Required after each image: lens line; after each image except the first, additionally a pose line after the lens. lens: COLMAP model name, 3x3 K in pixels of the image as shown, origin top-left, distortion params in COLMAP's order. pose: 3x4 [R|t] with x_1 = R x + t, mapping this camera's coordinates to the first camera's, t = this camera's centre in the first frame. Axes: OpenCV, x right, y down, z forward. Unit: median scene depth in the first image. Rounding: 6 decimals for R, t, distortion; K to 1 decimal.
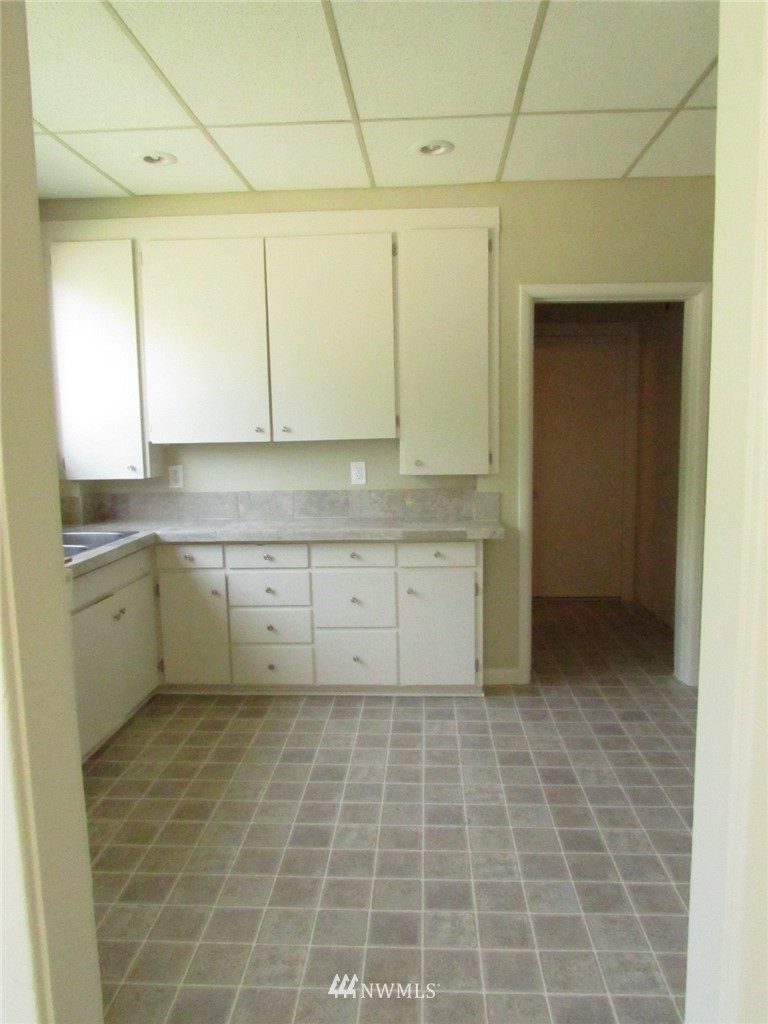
lens RADIAL K [[750.3, 0, 384.0], [0, 750.3, 512.0], [0, 0, 1]] dist [-0.012865, -0.009130]
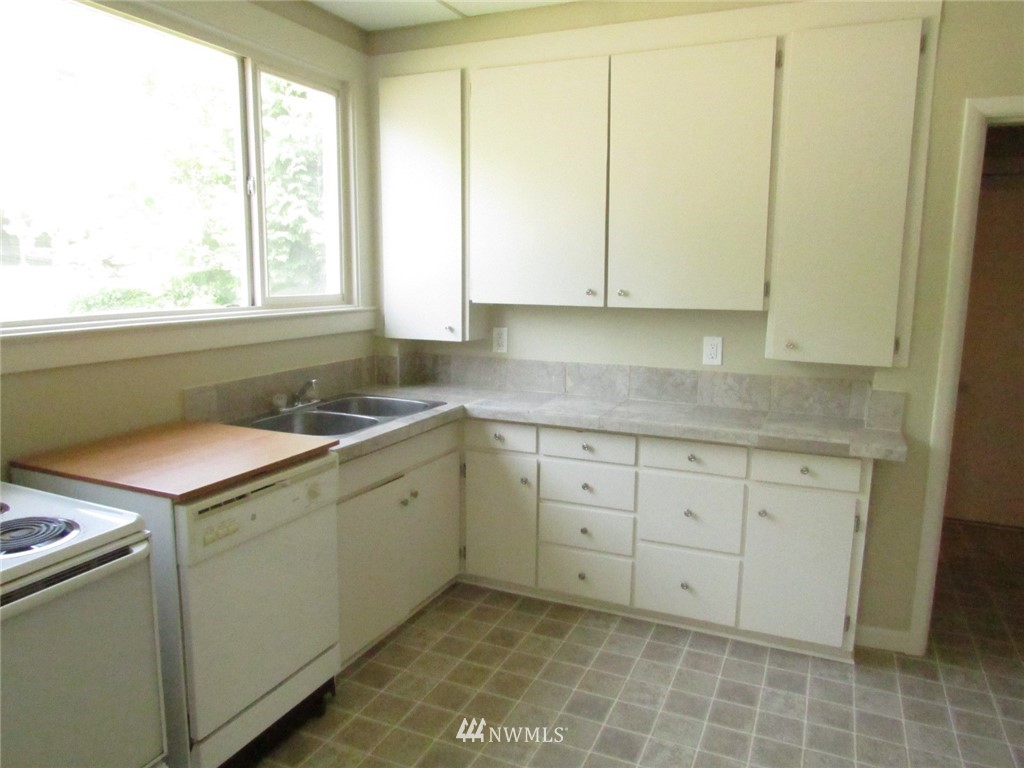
lens RADIAL K [[721.2, 0, 512.0], [0, 721.2, 384.0], [0, 0, 1]] dist [-0.037831, 0.005826]
pose [[0.932158, 0.085360, -0.351844, 0.041920], [-0.069281, 0.995906, 0.058063, -0.049710], [0.355360, -0.029748, 0.934256, 0.226496]]
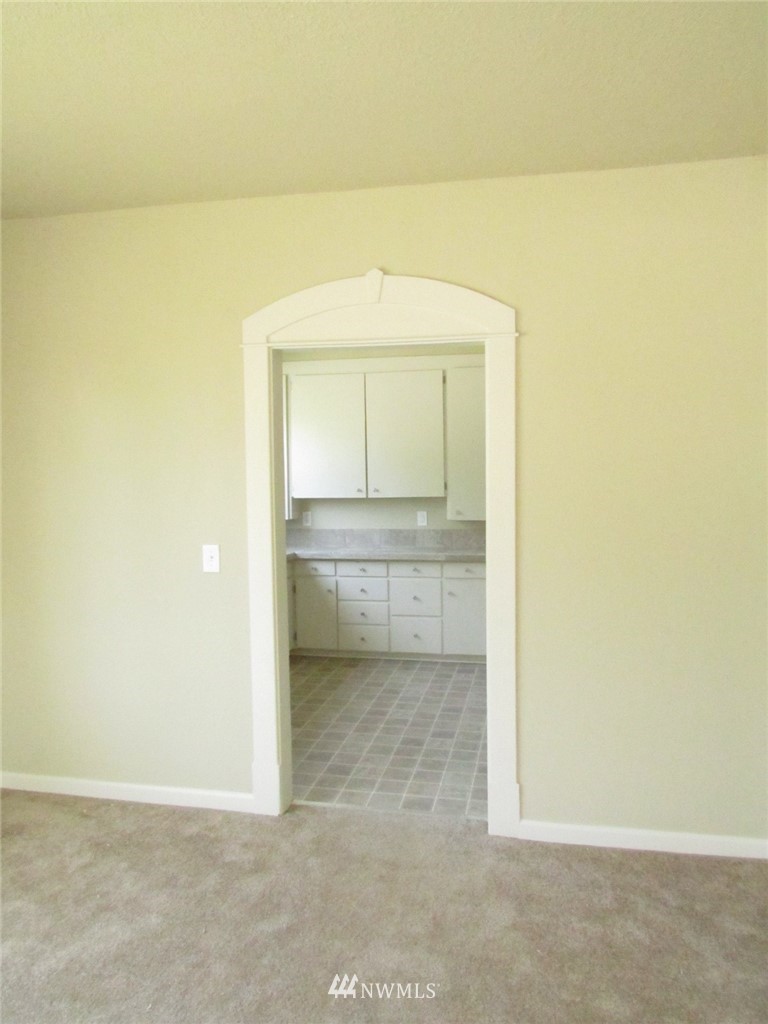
lens RADIAL K [[788.8, 0, 384.0], [0, 788.8, 512.0], [0, 0, 1]] dist [-0.000219, -0.001585]
pose [[0.988461, 0.015061, -0.150726, 0.143328], [-0.024394, 0.997885, -0.060261, 0.037648], [0.149500, 0.063243, 0.986737, -0.665795]]
